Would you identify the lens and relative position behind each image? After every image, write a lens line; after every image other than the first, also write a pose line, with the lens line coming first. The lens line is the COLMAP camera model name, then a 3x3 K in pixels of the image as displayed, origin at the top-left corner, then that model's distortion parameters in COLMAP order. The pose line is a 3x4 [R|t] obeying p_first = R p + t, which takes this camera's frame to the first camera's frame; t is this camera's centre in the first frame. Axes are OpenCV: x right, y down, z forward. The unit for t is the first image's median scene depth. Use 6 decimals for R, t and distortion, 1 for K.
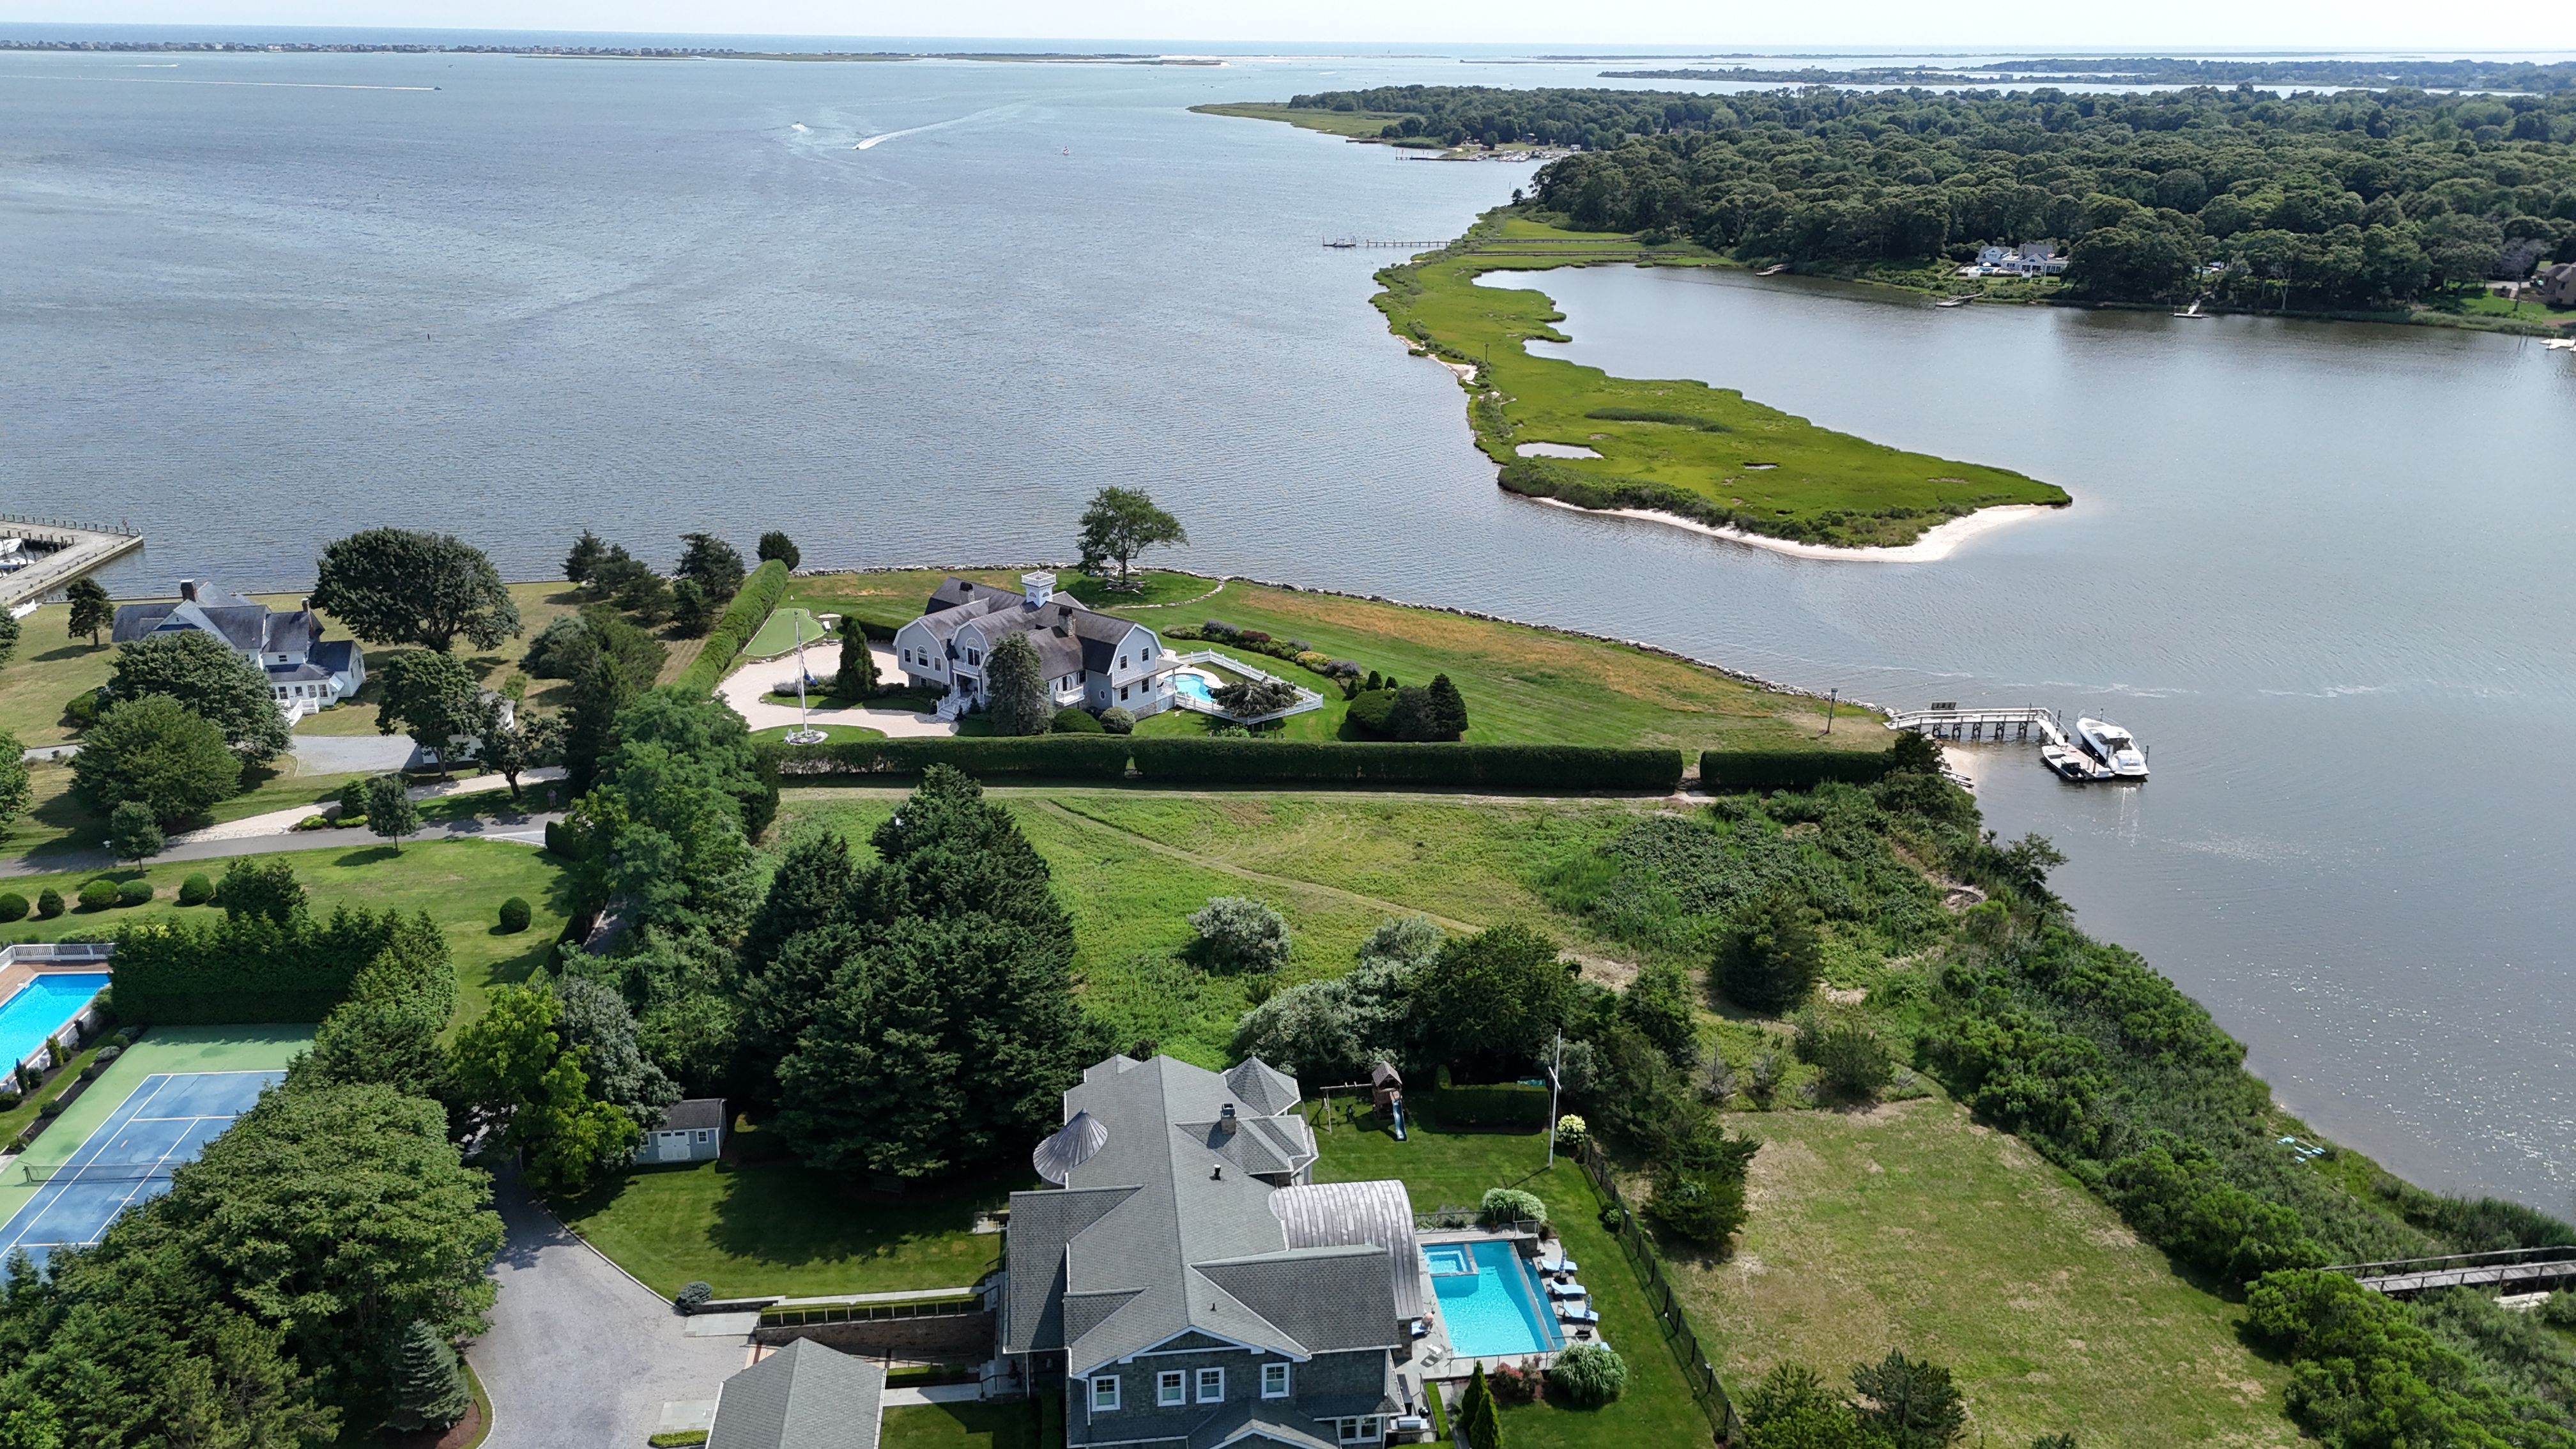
lens RADIAL K [[1893.3, 0, 1286.2], [0, 1893.3, 729.1], [0, 0, 1]] dist [0.067680, -0.059478]
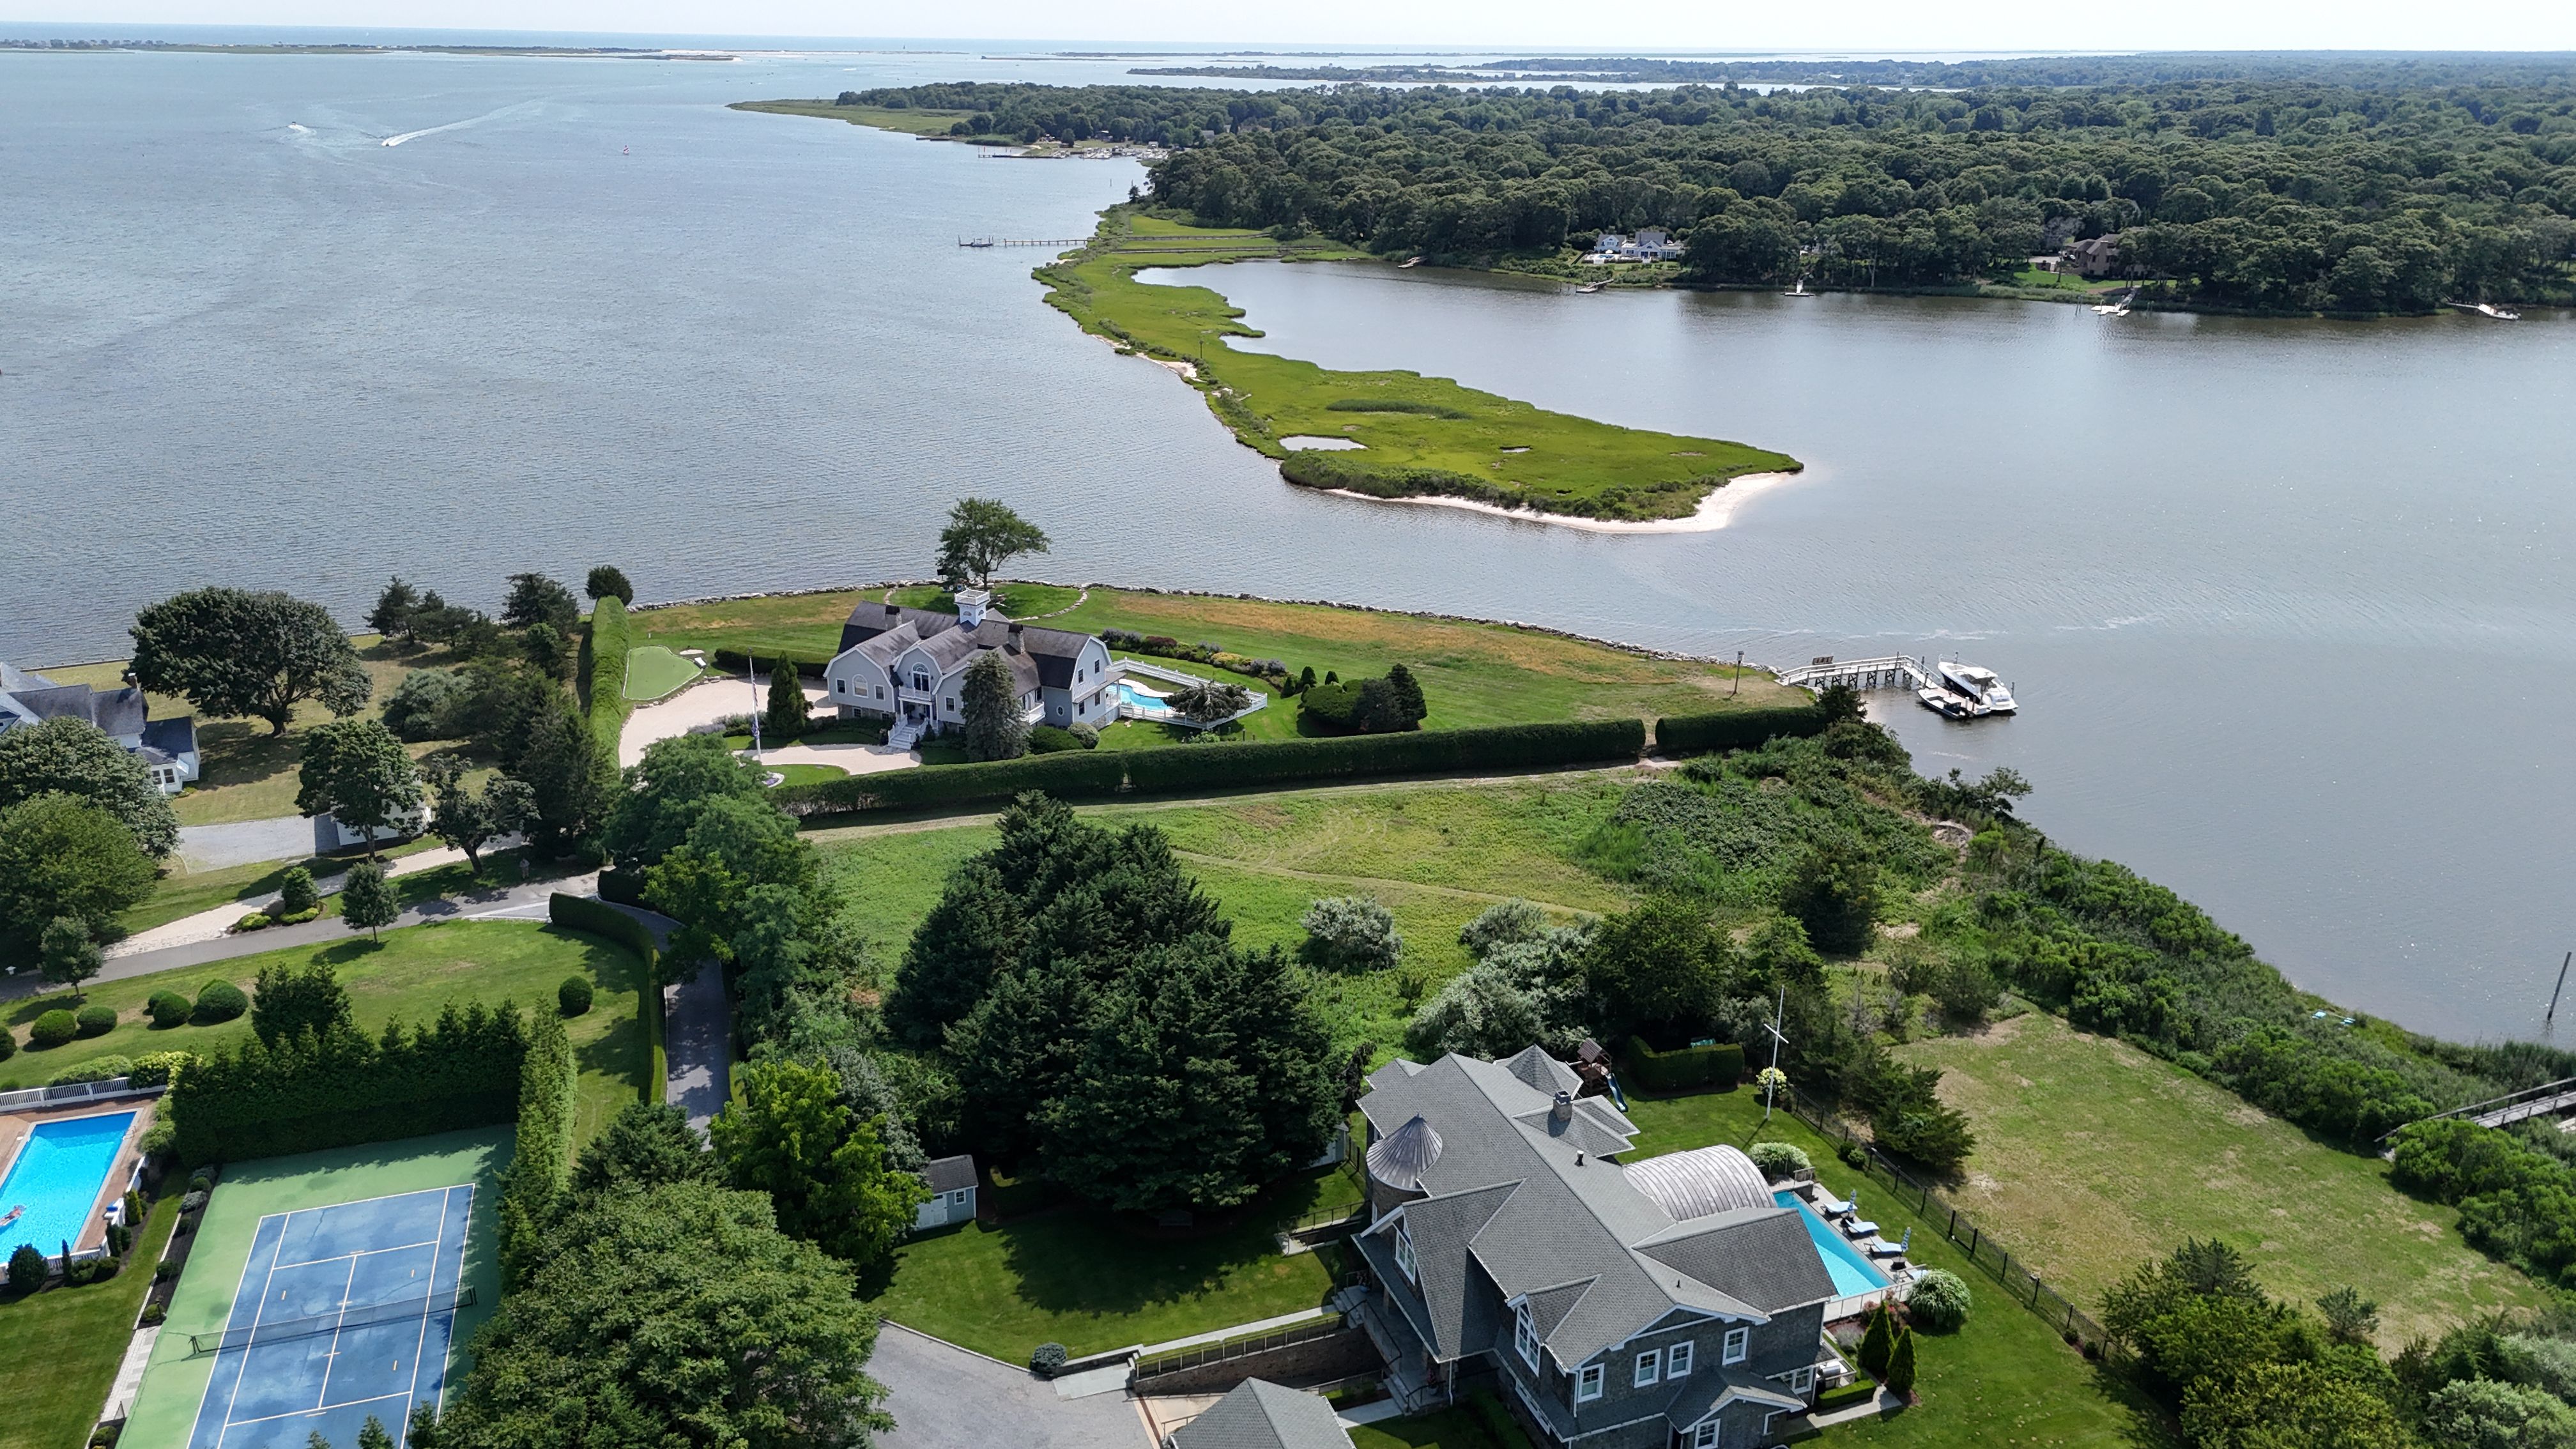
lens RADIAL K [[1893.3, 0, 1285.5], [0, 1893.3, 730.4], [0, 0, 1]] dist [0.067680, -0.059478]
pose [[0.970691, -0.080790, 0.226345, -0.137599], [0.080281, 0.996706, 0.011468, -0.006653], [-0.226526, 0.007040, 0.973980, 0.014174]]
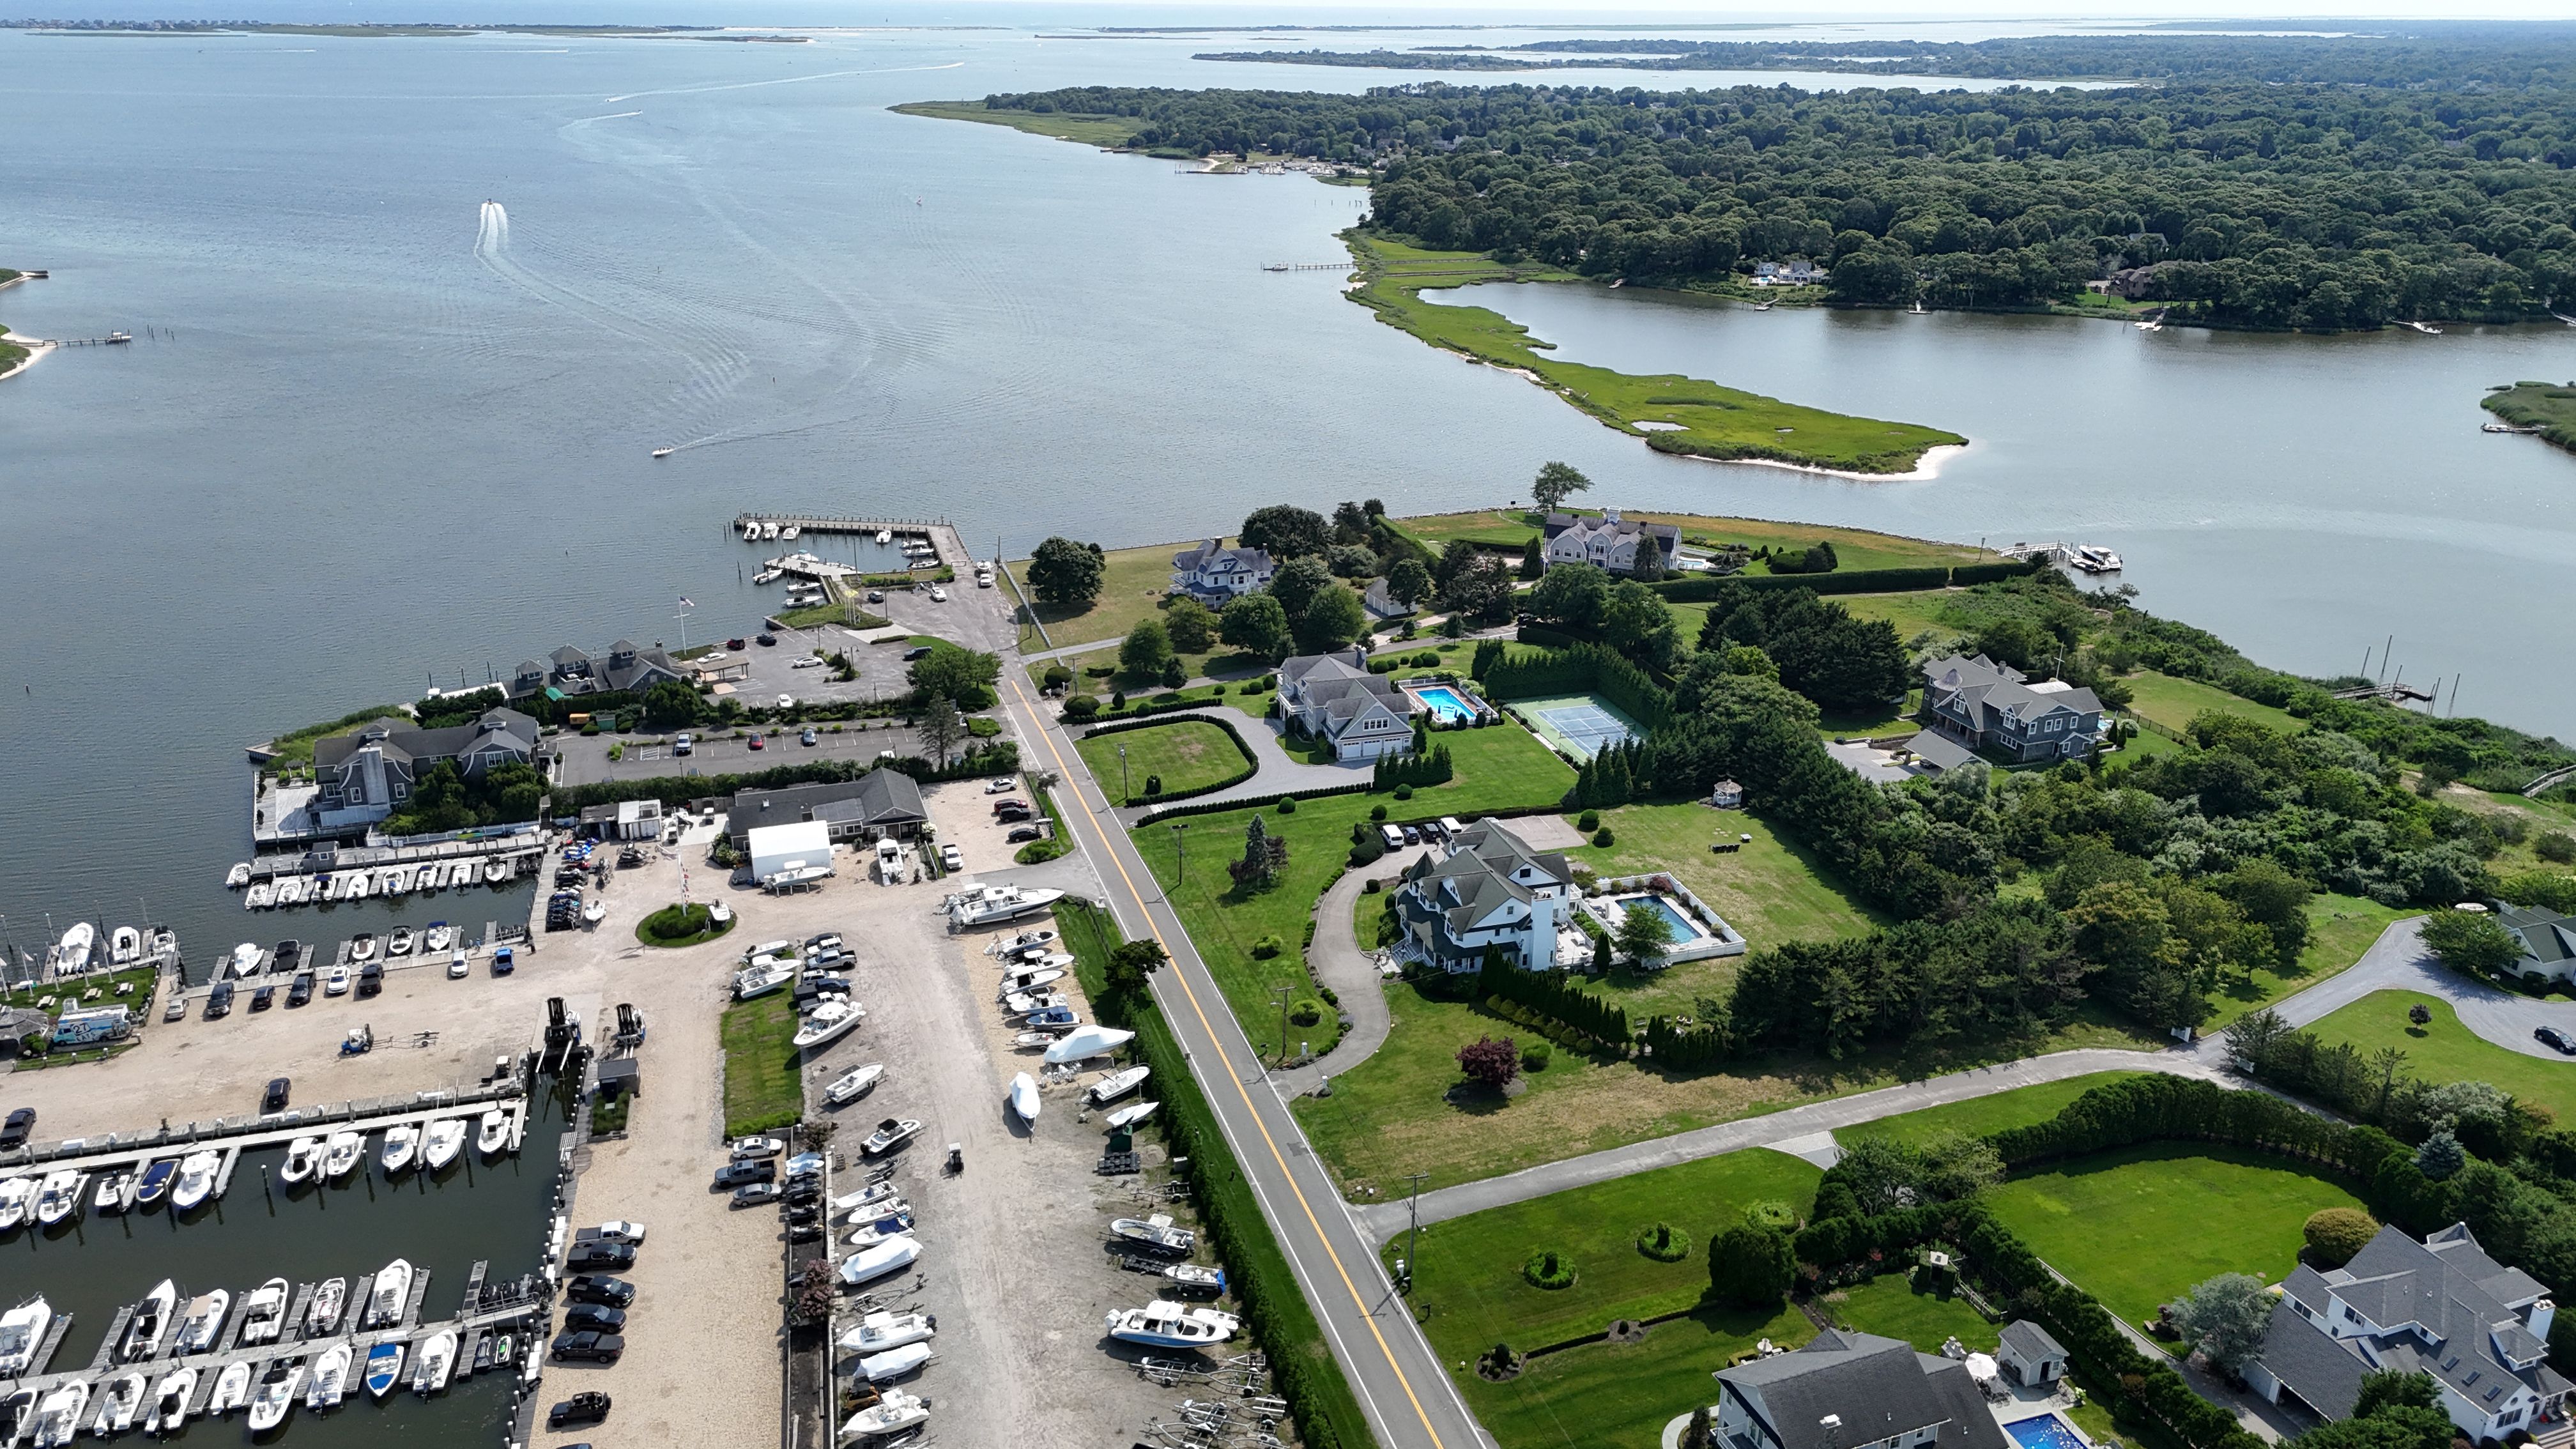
lens RADIAL K [[1893.3, 0, 1282.9], [0, 1893.3, 721.1], [0, 0, 1]] dist [0.067680, -0.059478]
pose [[0.971293, -0.082039, 0.223294, -0.642970], [0.078363, 0.996604, 0.025288, 0.044791], [-0.224610, -0.007064, 0.974423, -0.598099]]
